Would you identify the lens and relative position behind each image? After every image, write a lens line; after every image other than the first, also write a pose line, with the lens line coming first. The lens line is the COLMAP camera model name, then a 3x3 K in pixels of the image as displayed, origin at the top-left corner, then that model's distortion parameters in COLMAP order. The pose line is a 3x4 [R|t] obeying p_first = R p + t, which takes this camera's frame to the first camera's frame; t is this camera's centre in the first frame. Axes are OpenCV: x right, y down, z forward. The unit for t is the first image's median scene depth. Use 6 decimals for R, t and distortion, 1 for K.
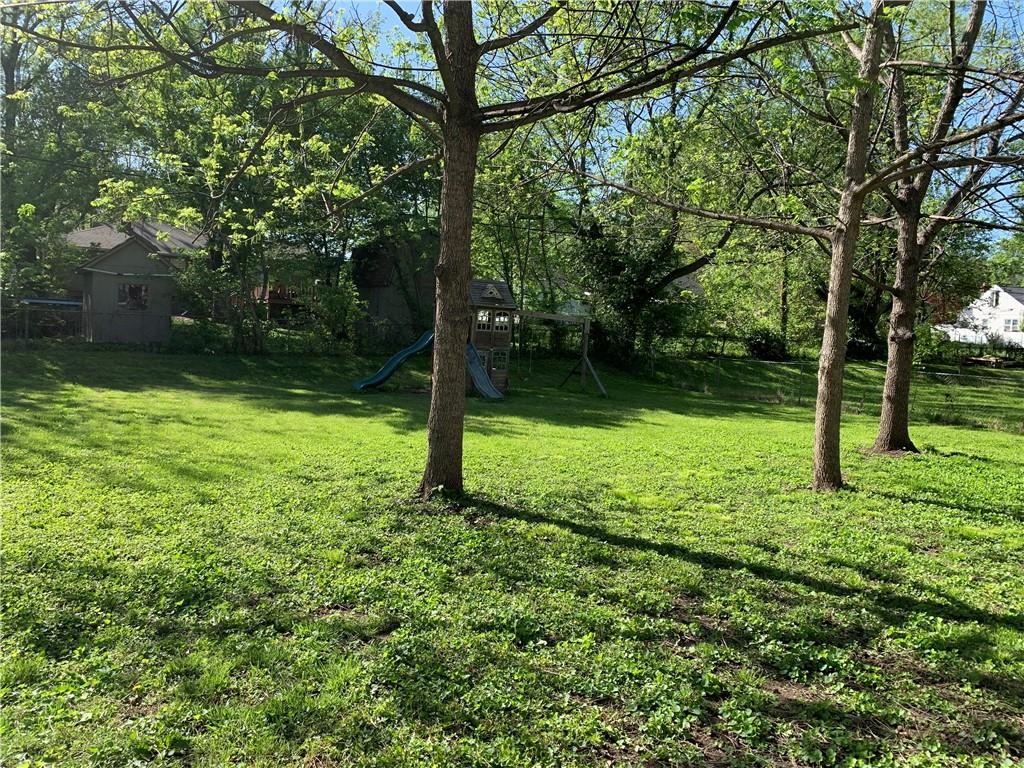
lens RADIAL K [[774.2, 0, 512.0], [0, 774.2, 384.0], [0, 0, 1]] dist [0.159742, -0.339574]
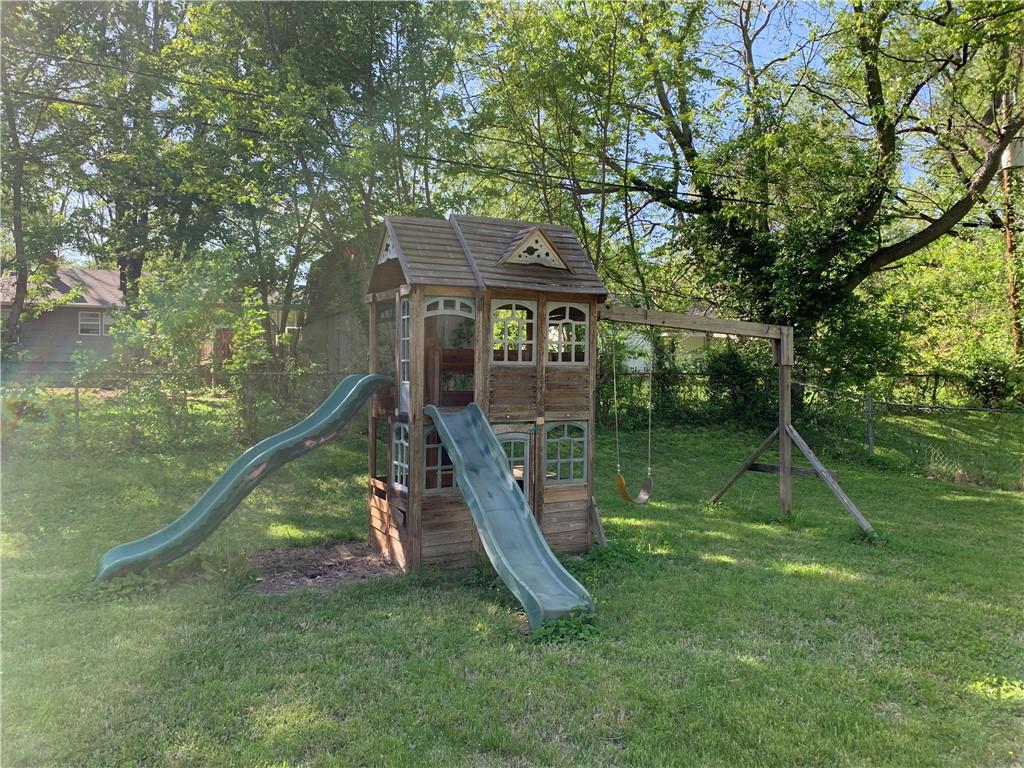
lens RADIAL K [[774.2, 0, 512.0], [0, 774.2, 384.0], [0, 0, 1]] dist [0.159742, -0.339574]
pose [[0.997373, -0.044218, -0.057369, -0.013298], [0.039655, 0.996135, -0.078376, -0.024804], [0.060613, 0.075895, 0.995272, 0.483904]]
